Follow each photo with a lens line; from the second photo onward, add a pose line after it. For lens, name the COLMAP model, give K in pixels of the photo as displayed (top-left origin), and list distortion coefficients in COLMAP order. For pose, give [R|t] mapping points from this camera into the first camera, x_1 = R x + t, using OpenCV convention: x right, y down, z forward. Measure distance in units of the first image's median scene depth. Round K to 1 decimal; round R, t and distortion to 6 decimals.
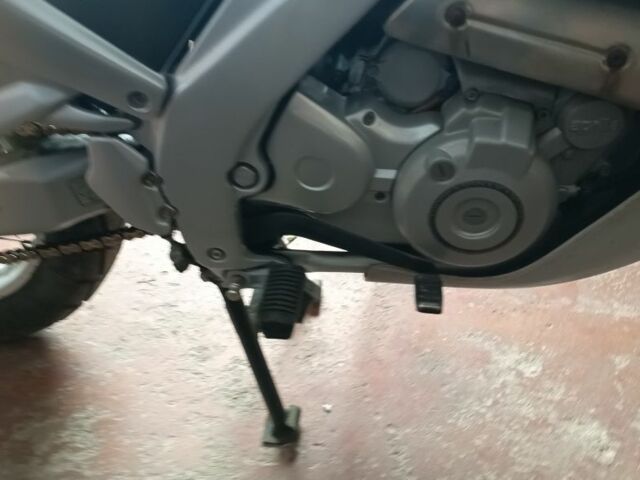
lens RADIAL K [[647.5, 0, 320.0], [0, 647.5, 240.8], [0, 0, 1]] dist [0.014750, 0.000000]
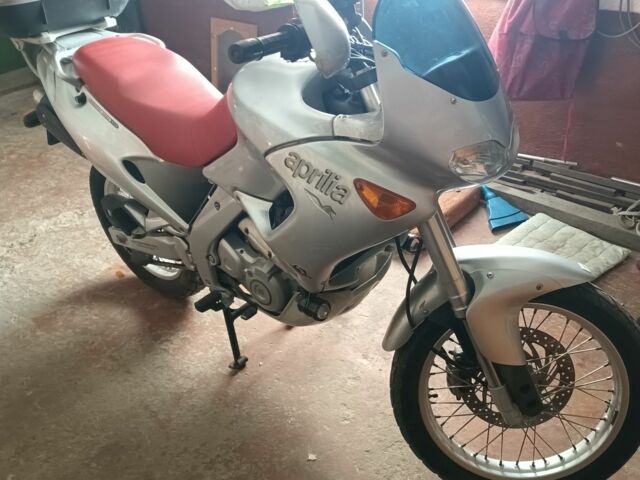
lens RADIAL K [[647.5, 0, 320.3], [0, 647.5, 239.7], [0, 0, 1]] dist [0.014750, 0.000000]
pose [[0.840452, 0.248853, -0.481365, 1.200844], [-0.290012, 0.956952, -0.011636, -0.203307], [0.457748, 0.149381, 0.876443, -1.001786]]
